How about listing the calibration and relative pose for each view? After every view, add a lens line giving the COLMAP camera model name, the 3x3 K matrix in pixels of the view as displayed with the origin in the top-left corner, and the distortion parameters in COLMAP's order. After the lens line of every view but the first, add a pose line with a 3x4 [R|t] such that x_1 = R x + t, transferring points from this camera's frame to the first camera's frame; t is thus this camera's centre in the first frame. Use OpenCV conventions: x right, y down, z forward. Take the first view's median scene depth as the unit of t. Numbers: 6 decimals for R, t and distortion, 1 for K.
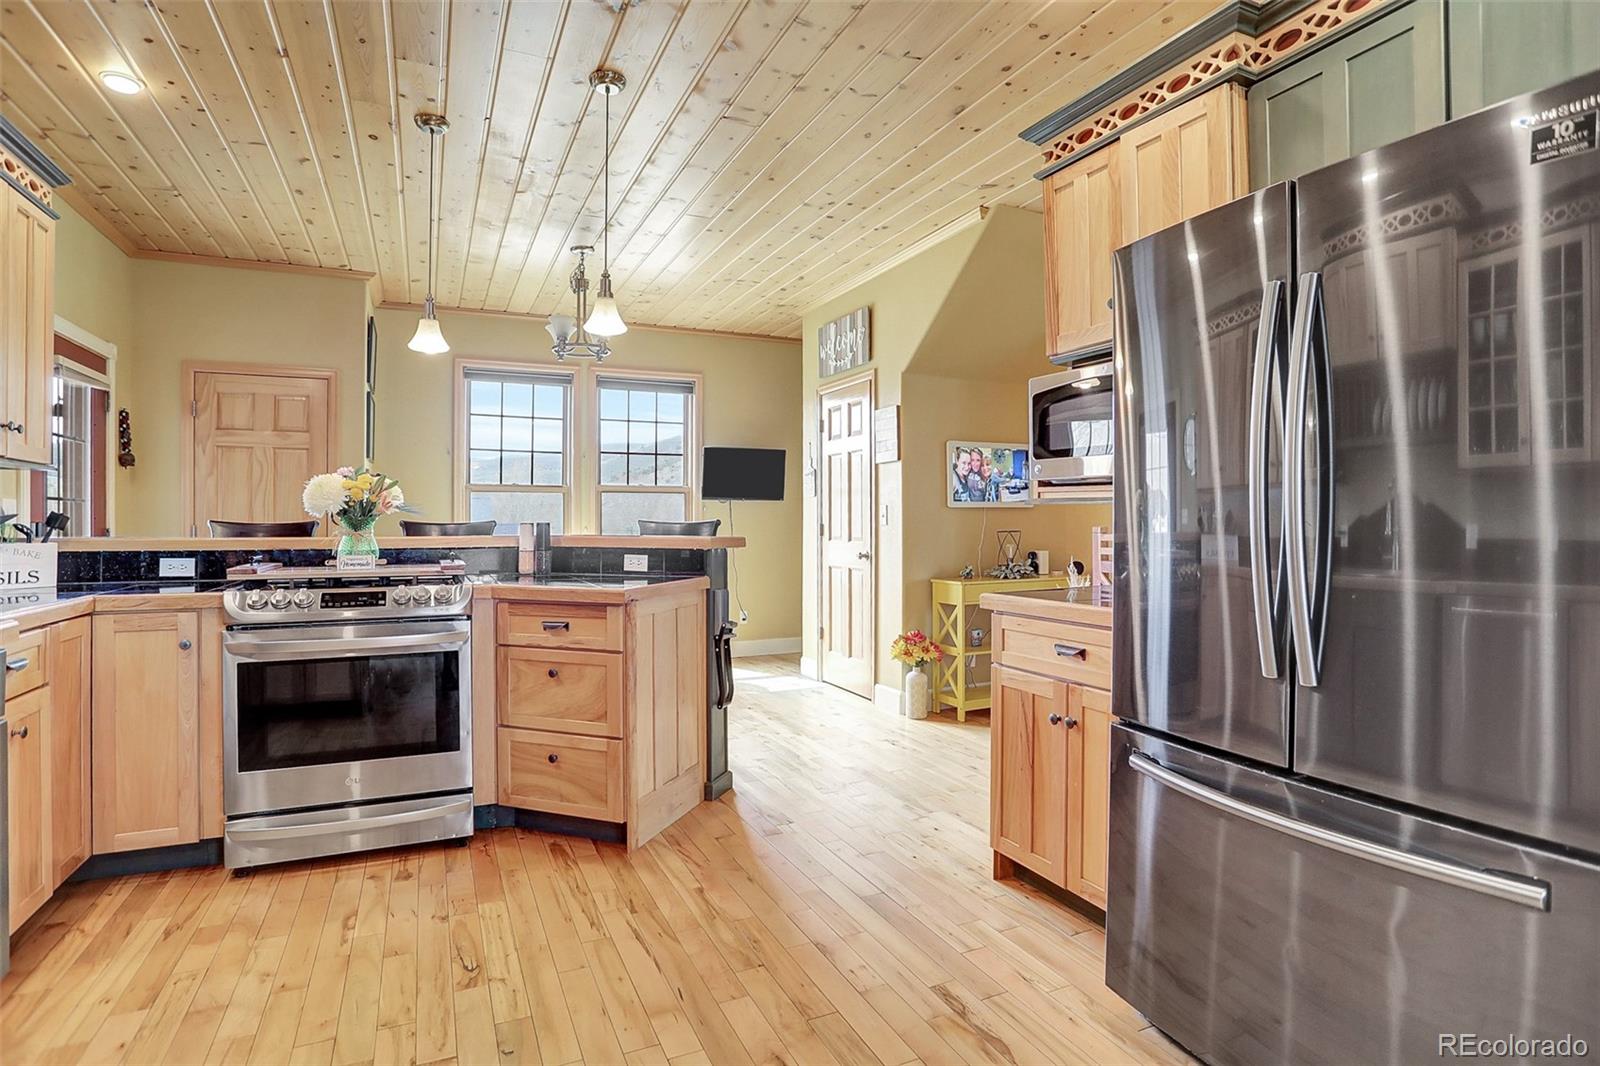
lens RADIAL K [[779.3, 0, 800.0], [0, 779.3, 533.0], [0, 0, 1]] dist [-0.055037, -0.000038]
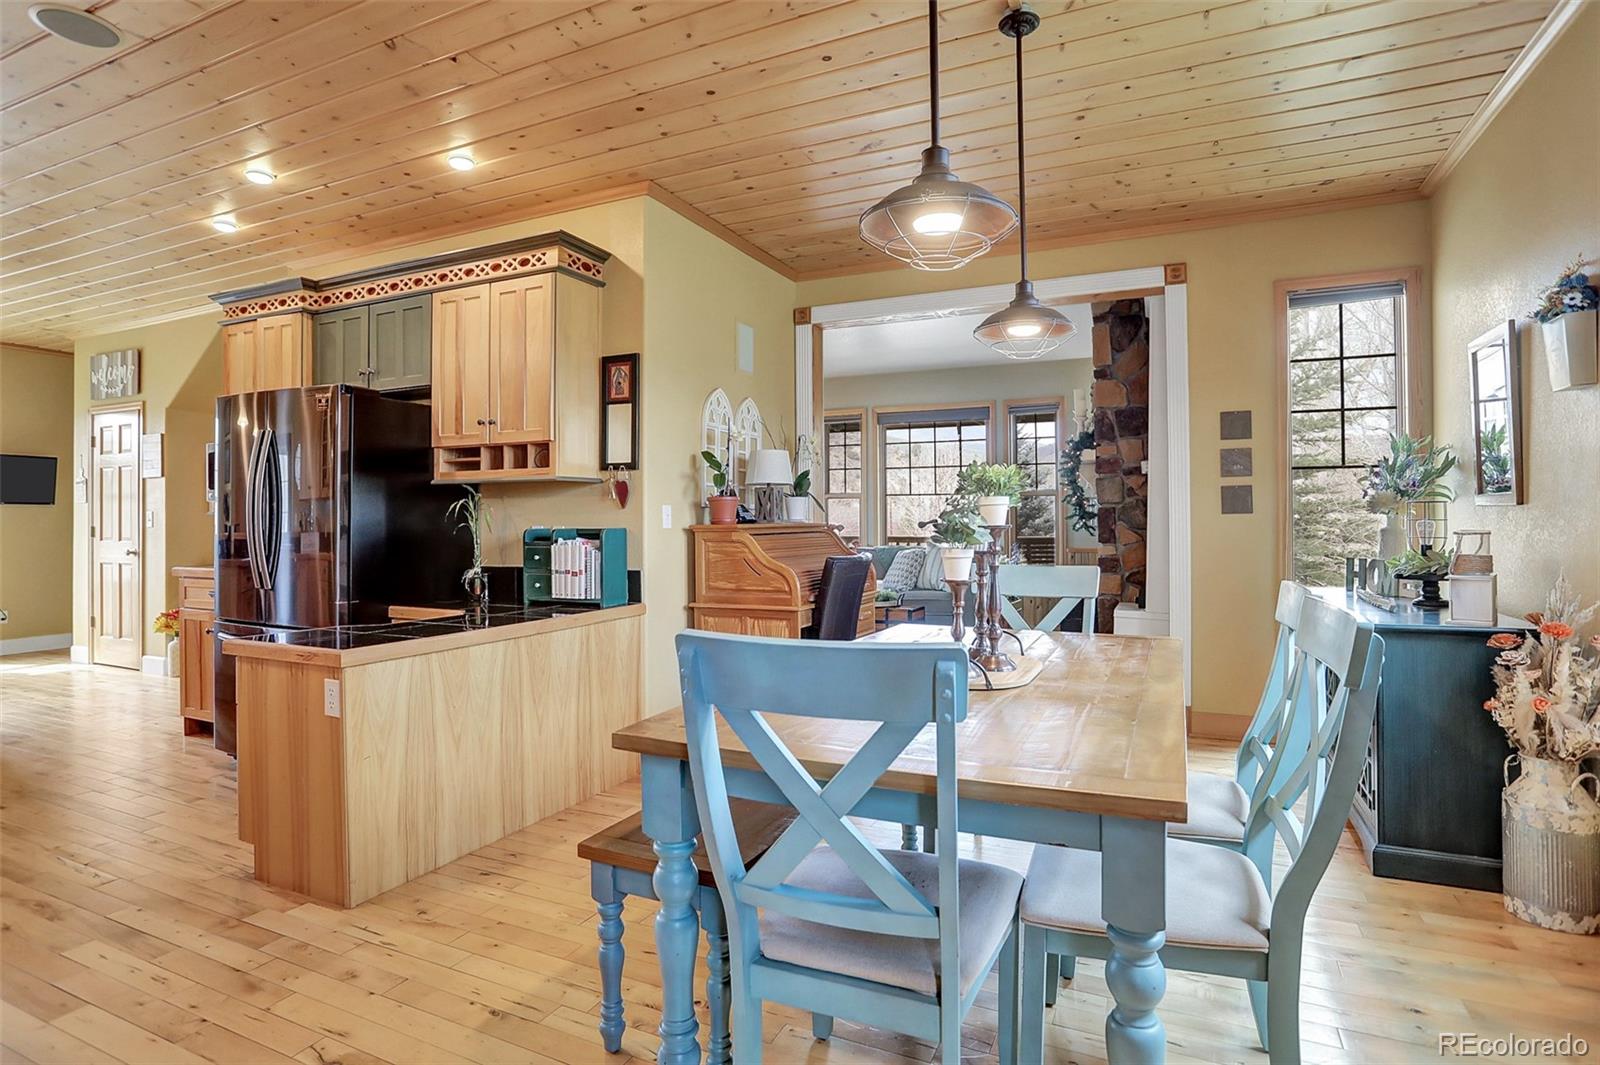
lens RADIAL K [[829.5, 0, 795.8], [0, 829.5, 516.9], [0, 0, 1]] dist [0.000158, 0.000346]
pose [[0.783331, 0.005739, 0.621578, 0.093100], [0.010614, 0.999688, -0.022606, 0.014467], [-0.621514, 0.024305, 0.783026, -0.699041]]
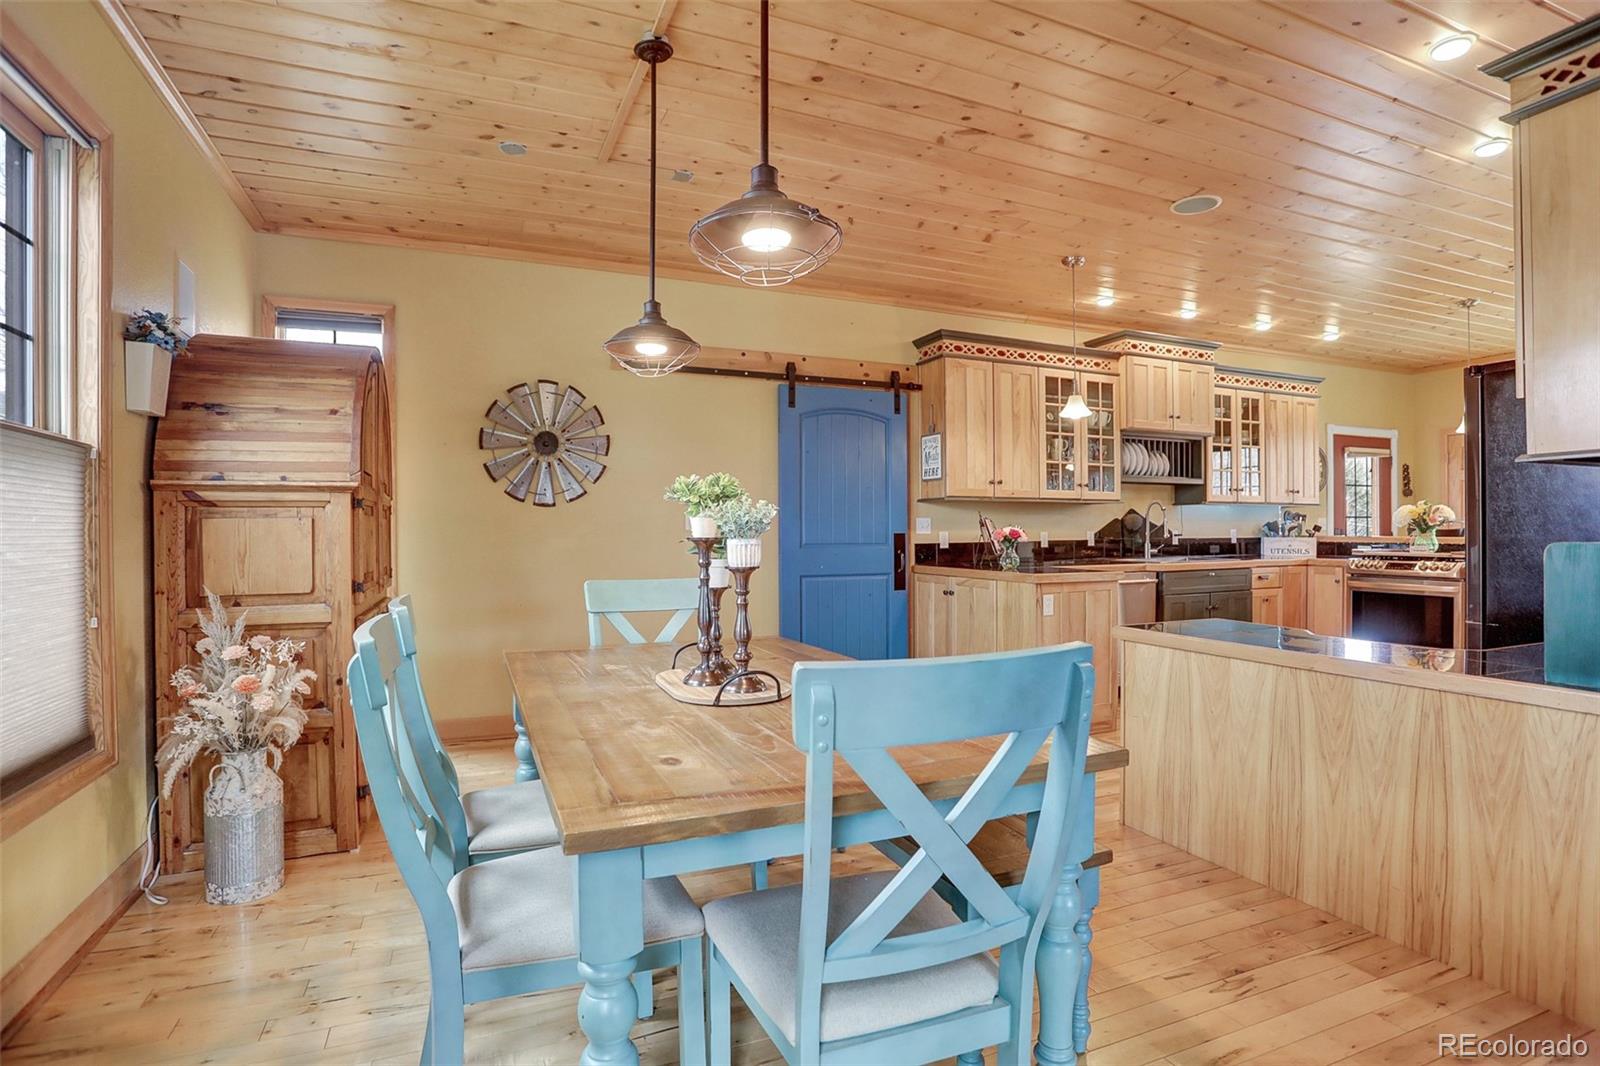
lens RADIAL K [[779.3, 0, 800.0], [0, 779.3, 533.0], [0, 0, 1]] dist [-0.055037, -0.000038]
pose [[-0.057650, 0.005246, -0.998323, 0.920256], [-0.016124, 0.999851, 0.006185, 0.006457], [0.998207, 0.016454, -0.057556, -0.305160]]
